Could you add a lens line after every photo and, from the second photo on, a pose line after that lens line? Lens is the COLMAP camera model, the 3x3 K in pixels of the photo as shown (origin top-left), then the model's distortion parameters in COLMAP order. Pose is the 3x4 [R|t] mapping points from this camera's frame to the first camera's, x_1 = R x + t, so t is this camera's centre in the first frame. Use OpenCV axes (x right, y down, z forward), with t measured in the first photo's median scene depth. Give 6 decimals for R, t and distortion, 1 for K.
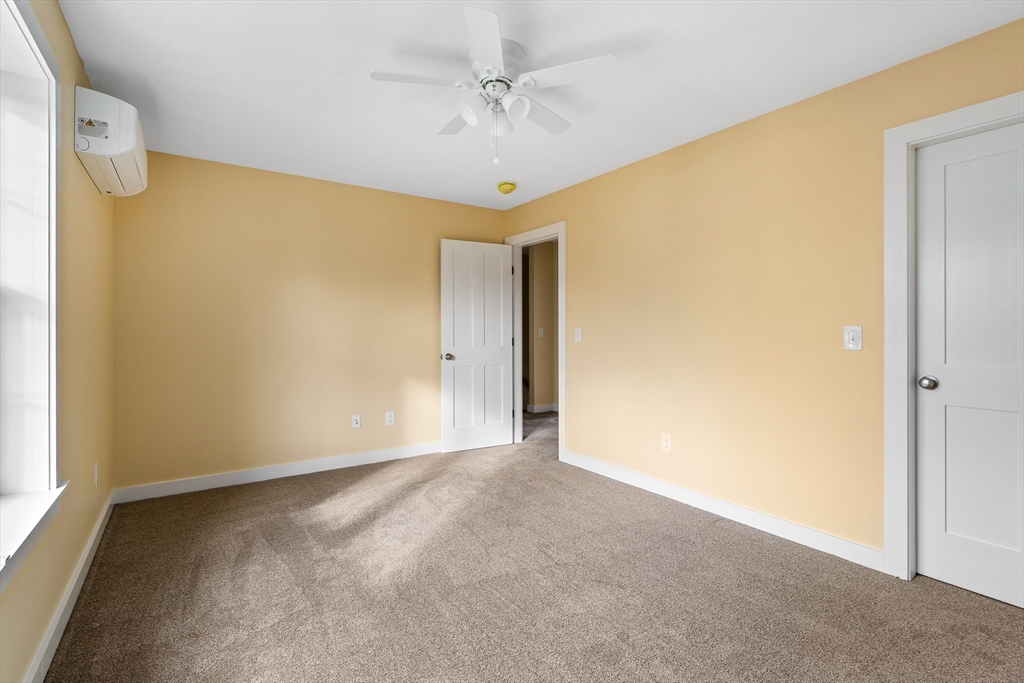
lens RADIAL K [[481.0, 0, 515.0], [0, 481.0, 336.7], [0, 0, 1]] dist [0.001122, 0.000684]
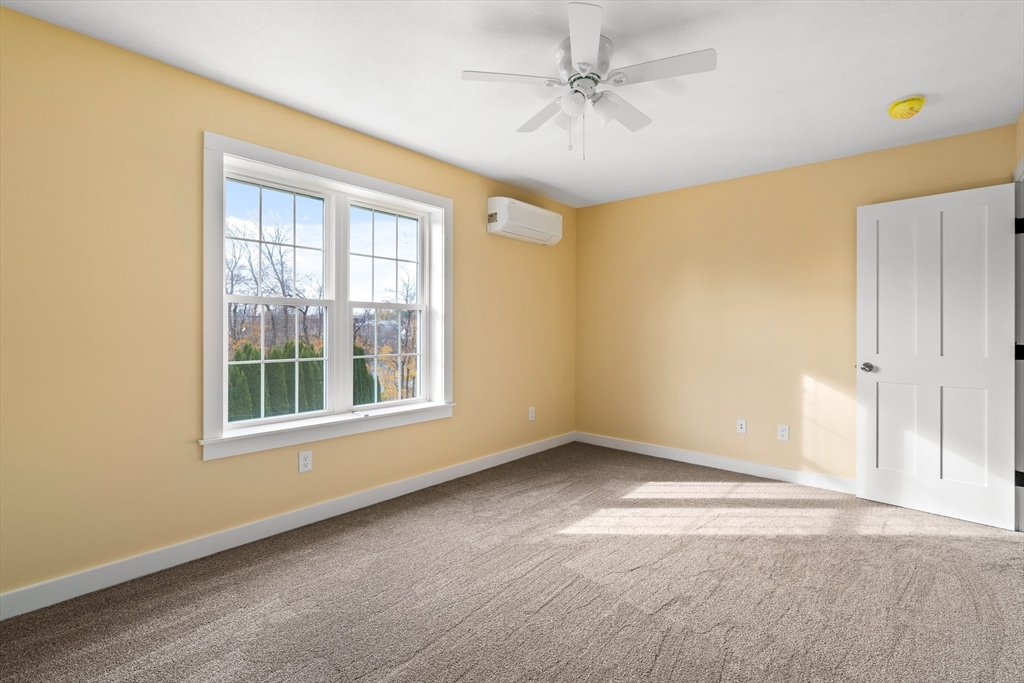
lens RADIAL K [[481.0, 0, 515.0], [0, 481.0, 336.7], [0, 0, 1]] dist [0.001122, 0.000684]
pose [[0.234576, 0.016429, -0.971959, 0.750148], [-0.020040, 0.999726, 0.012061, -0.004140], [0.971891, 0.016648, 0.234841, 0.529900]]
